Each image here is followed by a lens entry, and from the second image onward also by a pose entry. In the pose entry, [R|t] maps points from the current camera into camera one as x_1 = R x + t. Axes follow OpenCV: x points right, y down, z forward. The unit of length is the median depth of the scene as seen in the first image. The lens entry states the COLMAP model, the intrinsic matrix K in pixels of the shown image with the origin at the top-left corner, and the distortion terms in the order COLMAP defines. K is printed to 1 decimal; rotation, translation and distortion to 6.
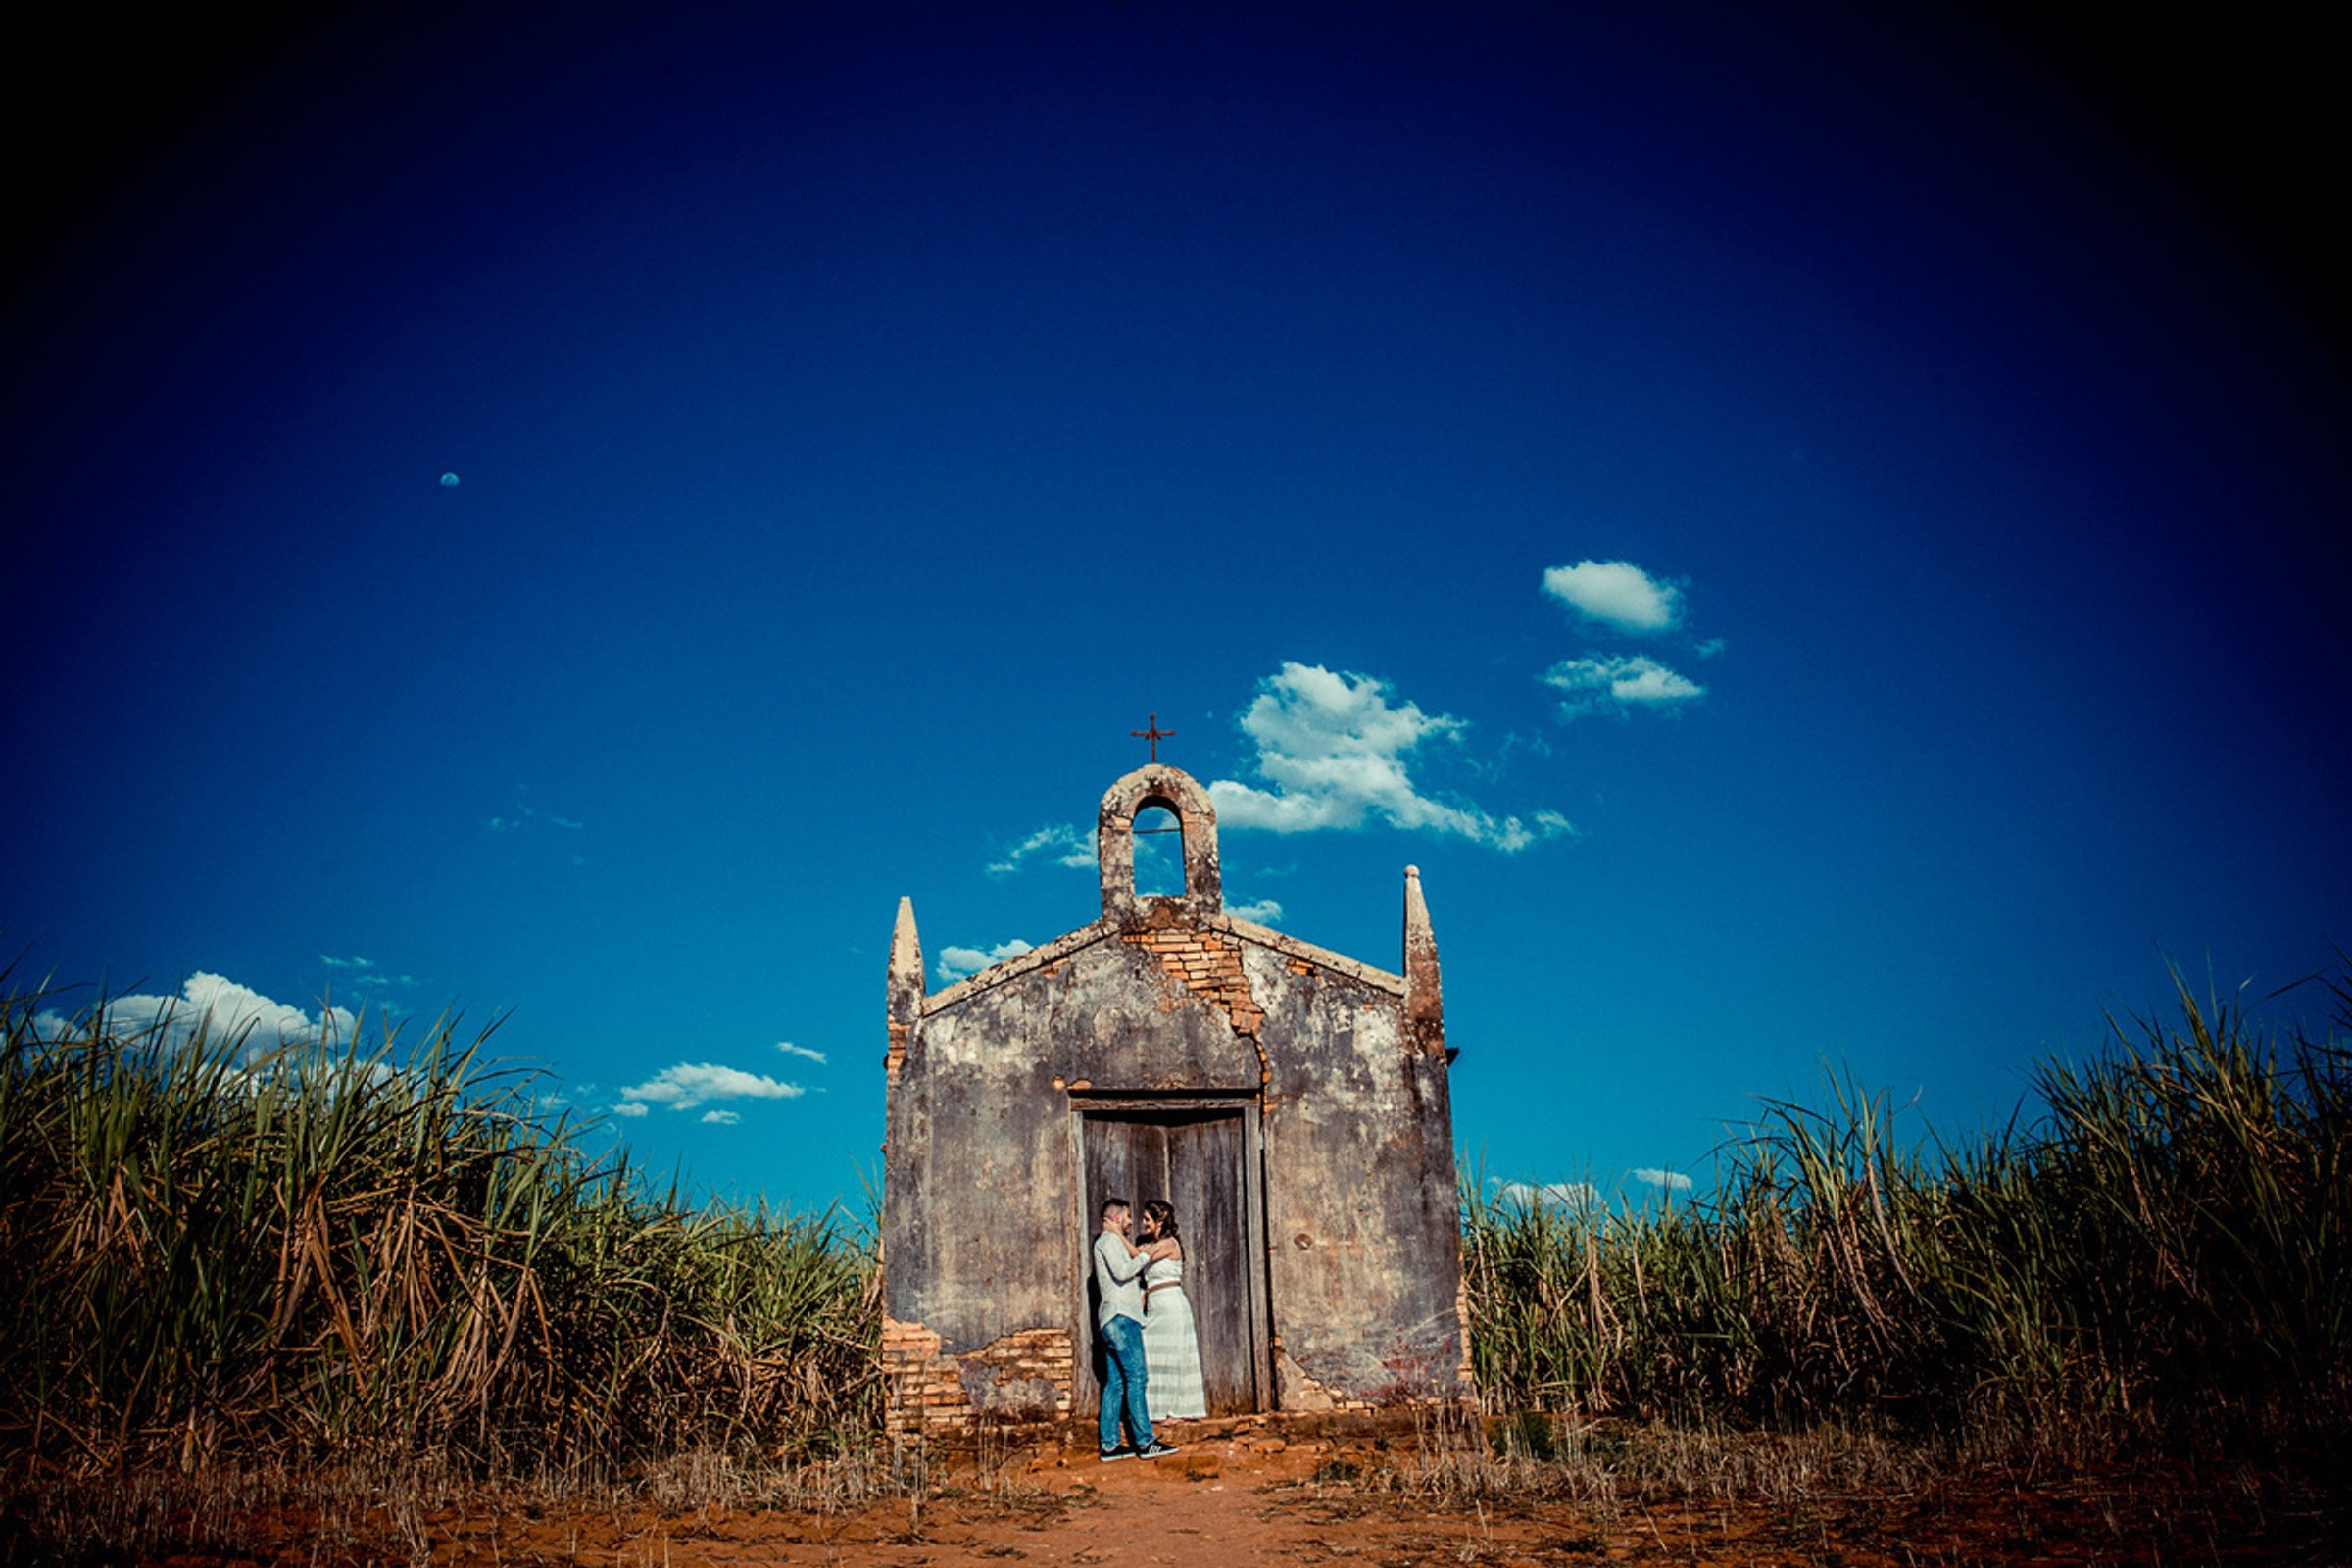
lens RADIAL K [[1858.4, 0, 1182.3], [0, 1858.4, 777.2], [0, 0, 1]] dist [-0.089014, 0.004452]
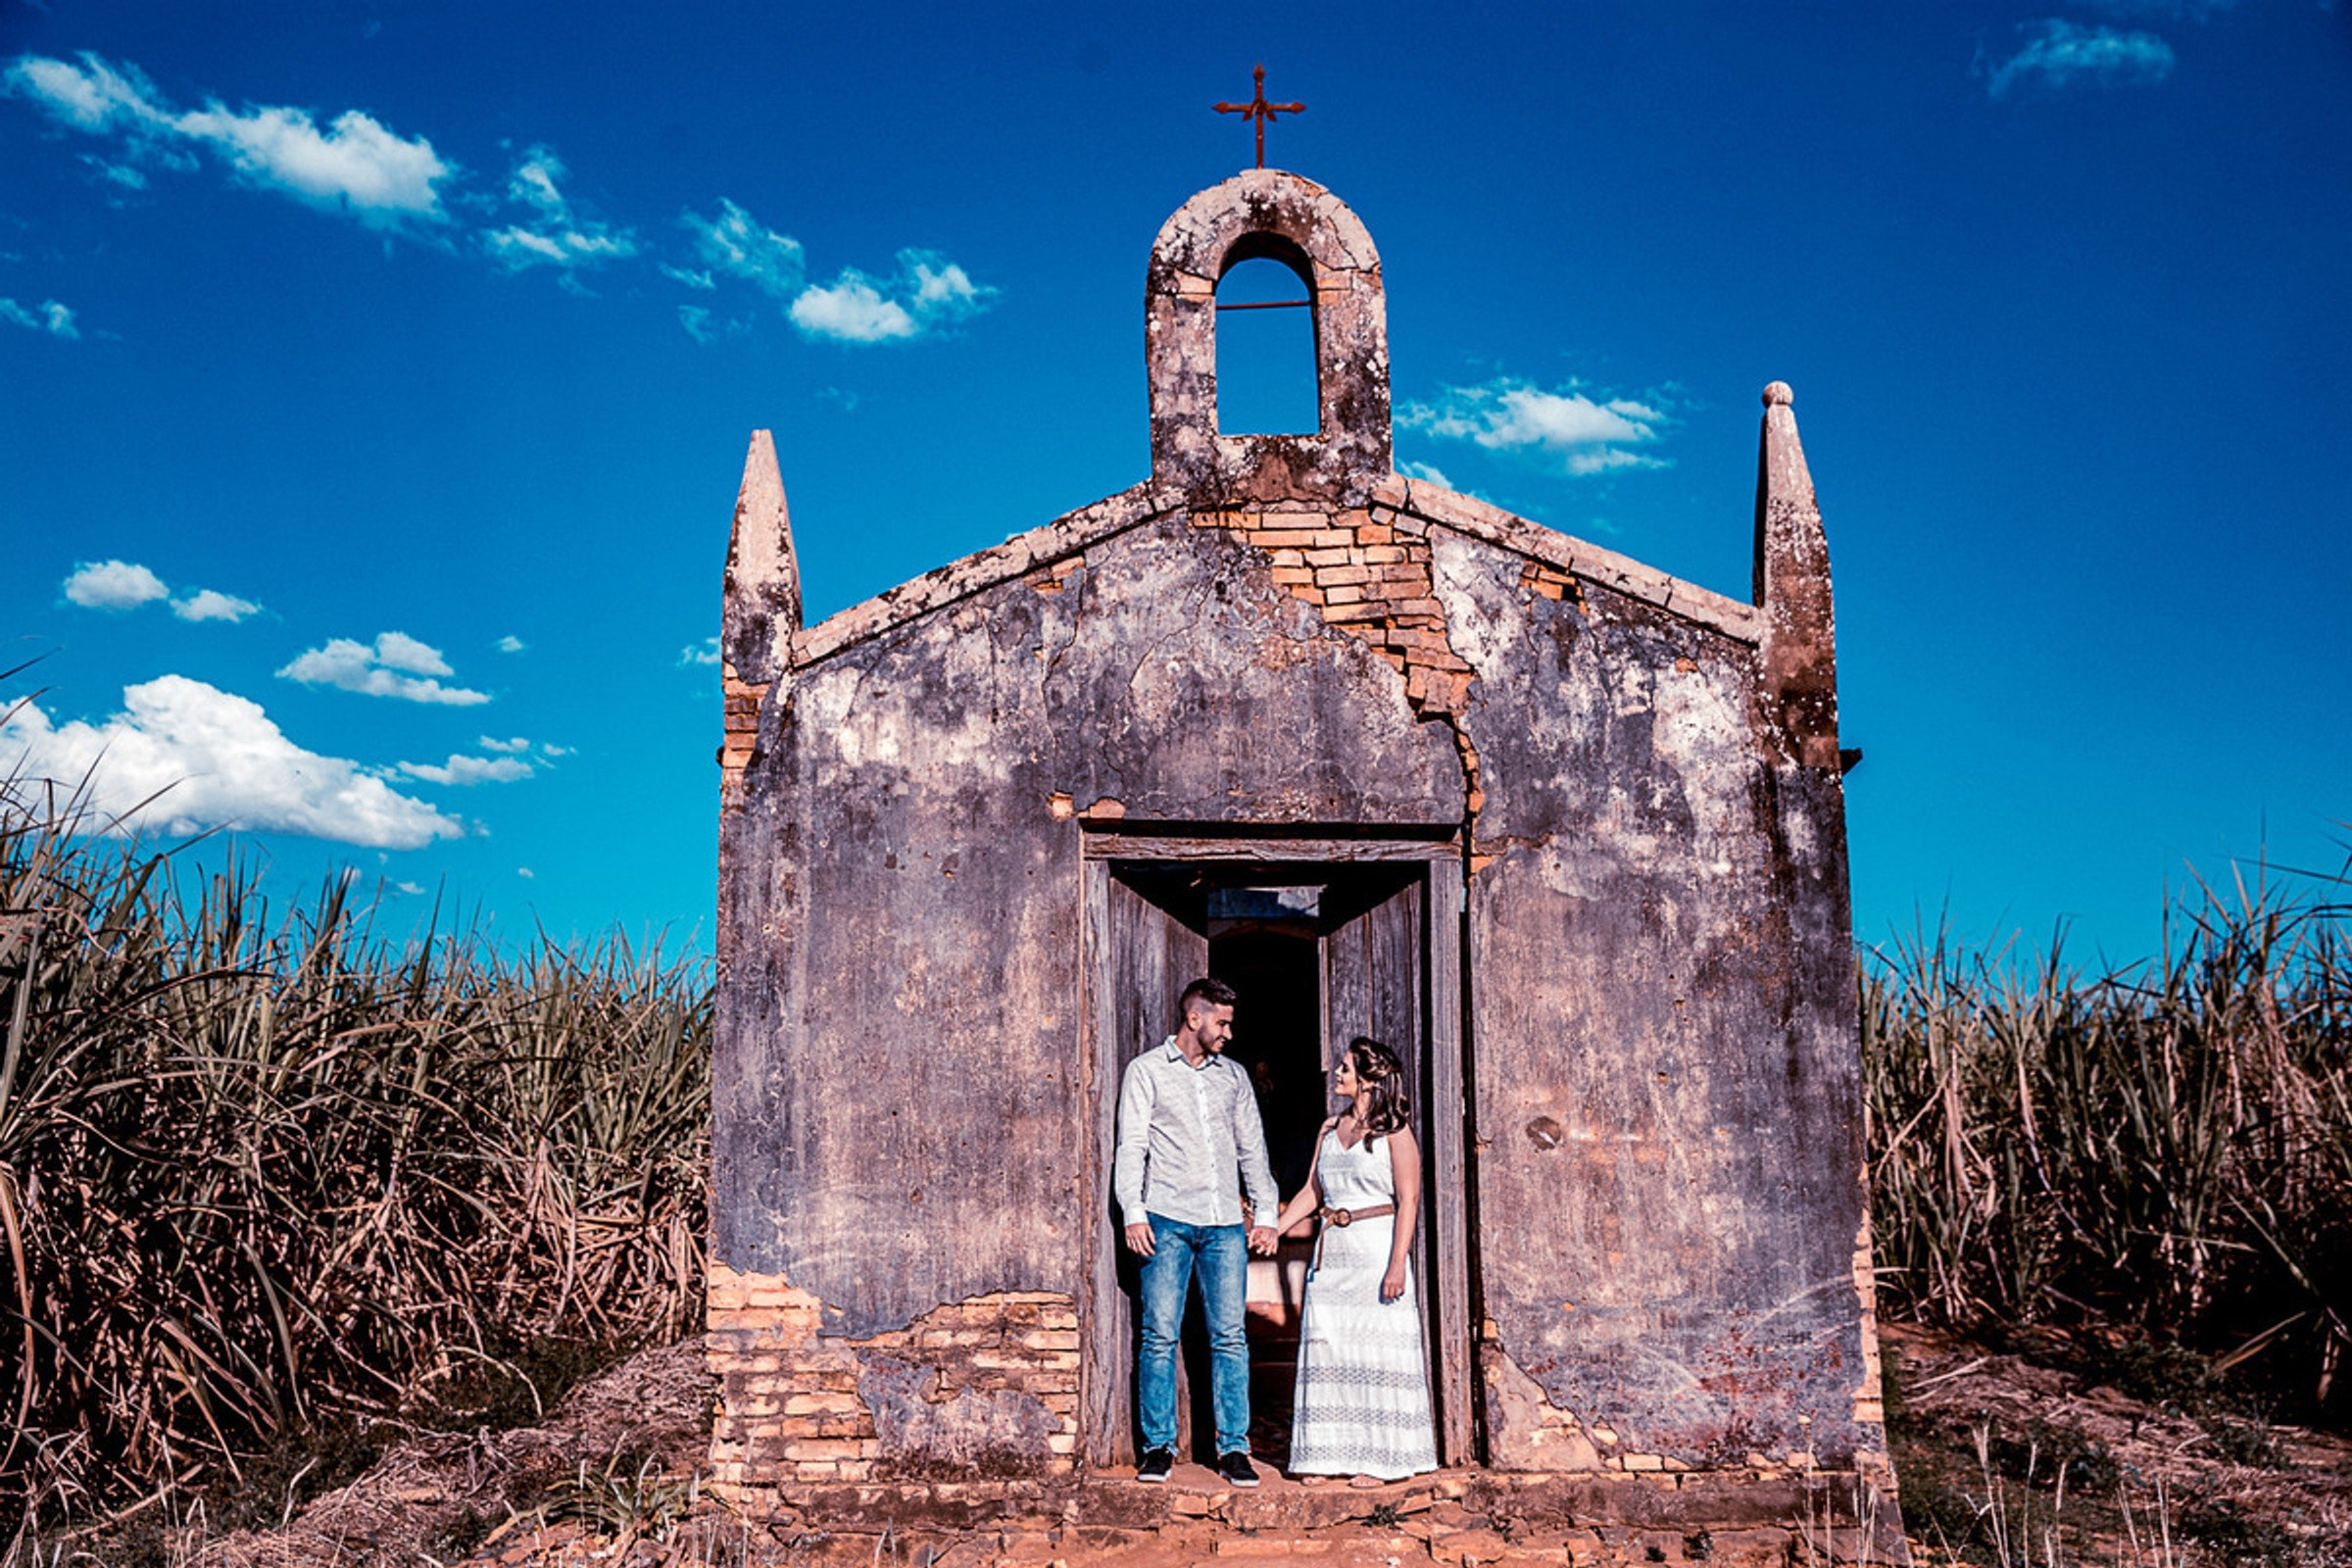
lens RADIAL K [[2436.9, 0, 1176.0], [0, 2436.9, 784.0], [0, 0, 1]] dist [-0.004691, 0.014571]
pose [[0.999079, 0.019534, -0.038193, -0.010416], [-0.012263, 0.983206, 0.182088, 0.038627], [0.041109, -0.181452, 0.982540, 0.352736]]
